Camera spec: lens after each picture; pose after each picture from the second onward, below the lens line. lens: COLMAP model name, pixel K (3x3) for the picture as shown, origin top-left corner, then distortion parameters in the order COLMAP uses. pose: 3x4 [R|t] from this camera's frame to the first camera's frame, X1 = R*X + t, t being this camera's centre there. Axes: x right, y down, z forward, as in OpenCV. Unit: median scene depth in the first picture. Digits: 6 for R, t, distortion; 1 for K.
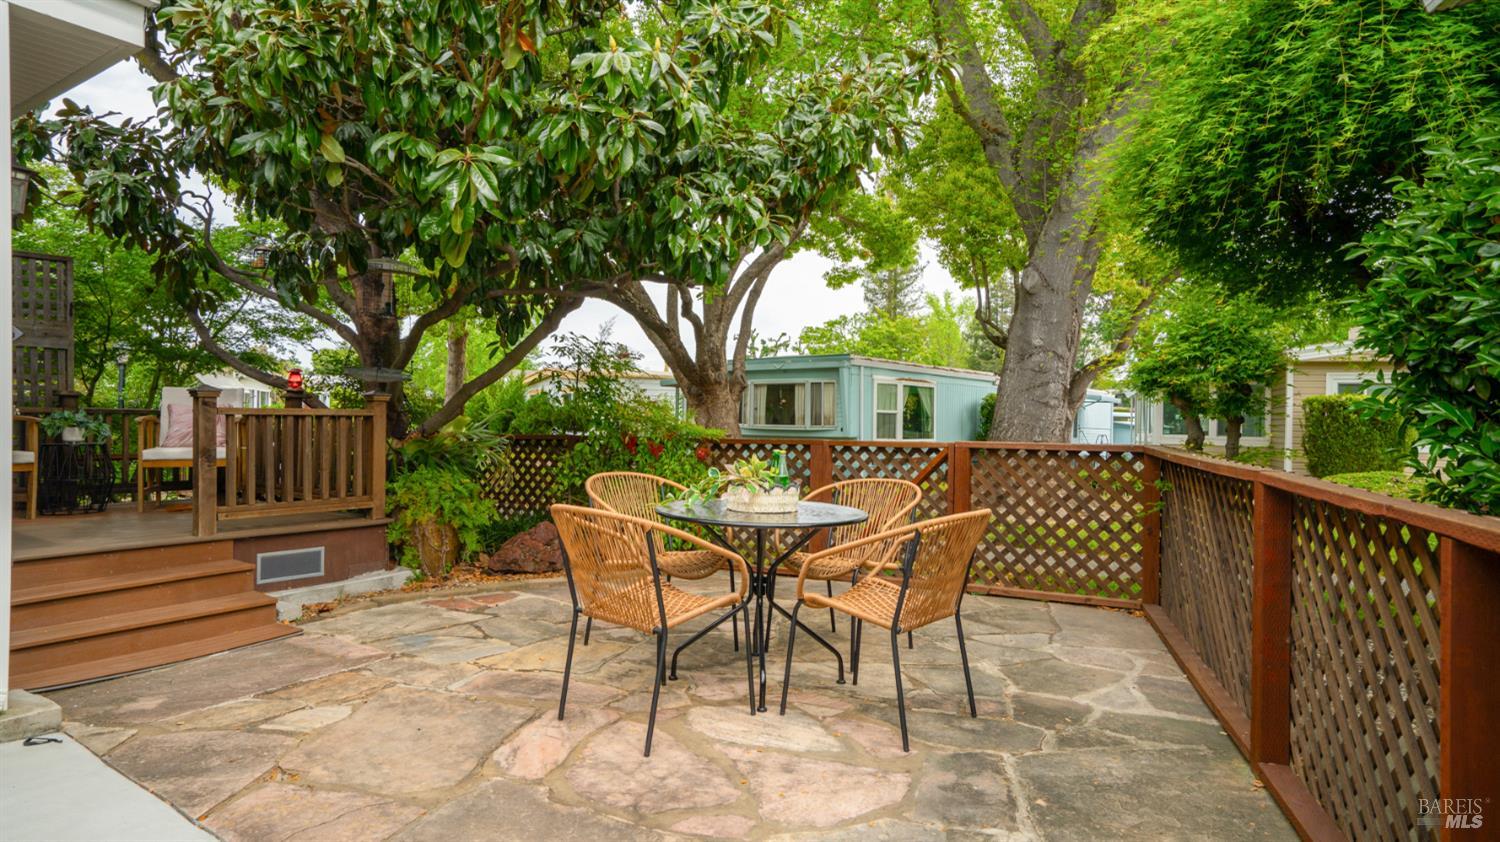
lens RADIAL K [[871.0, 0, 750.0], [0, 871.0, 421.0], [0, 0, 1]] dist [-0.019643, 0.026449]
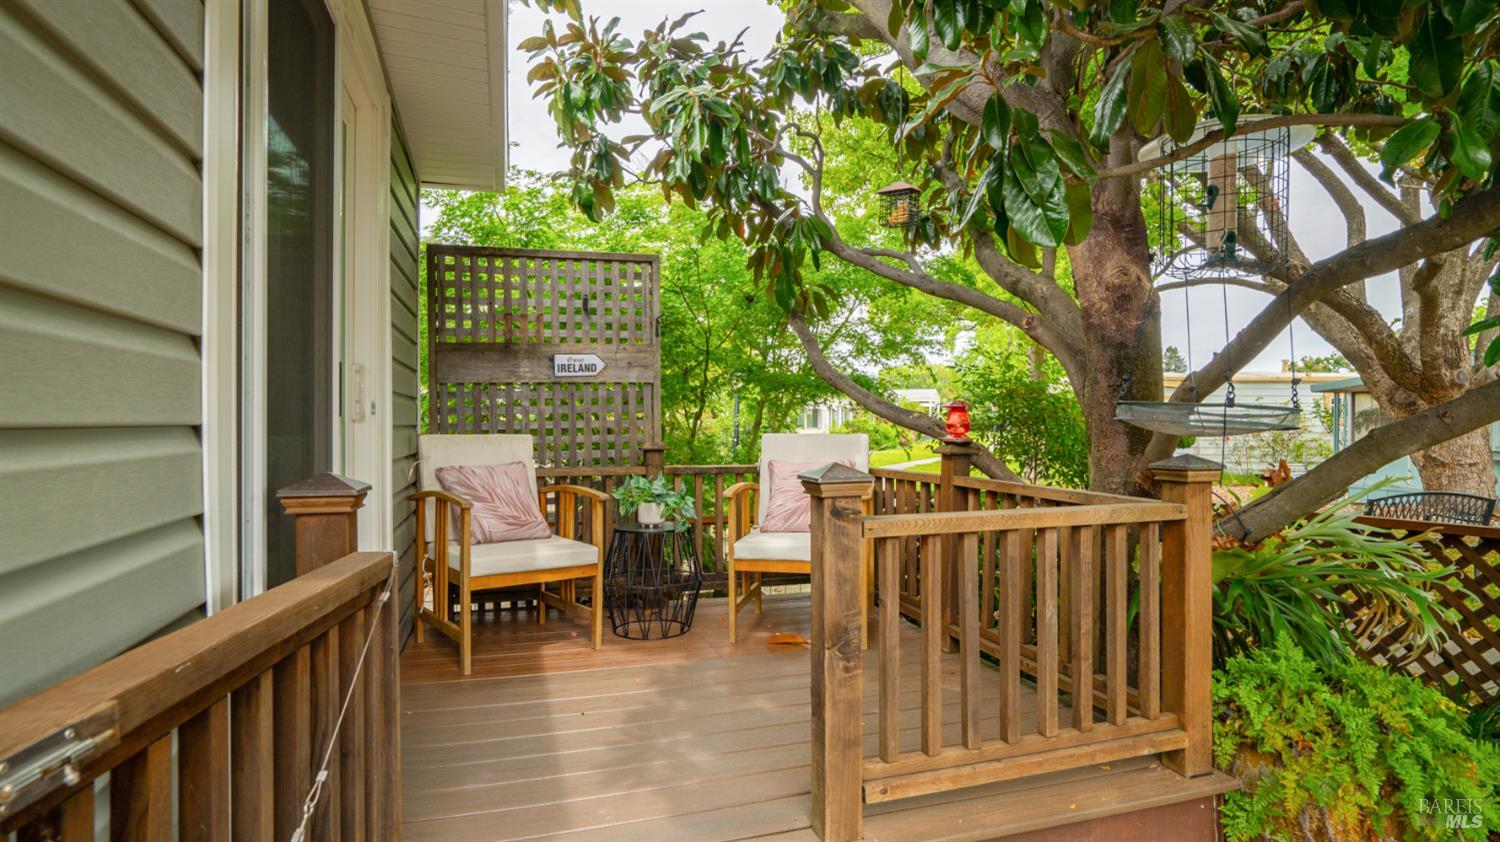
lens RADIAL K [[771.7, 0, 750.0], [0, 771.7, 421.0], [0, 0, 1]] dist [0.001016, 0.000369]
pose [[0.810743, -0.011691, -0.585286, -0.325551], [0.008920, 0.999931, -0.007619, -0.042988], [0.585335, 0.000956, 0.810791, 0.496088]]
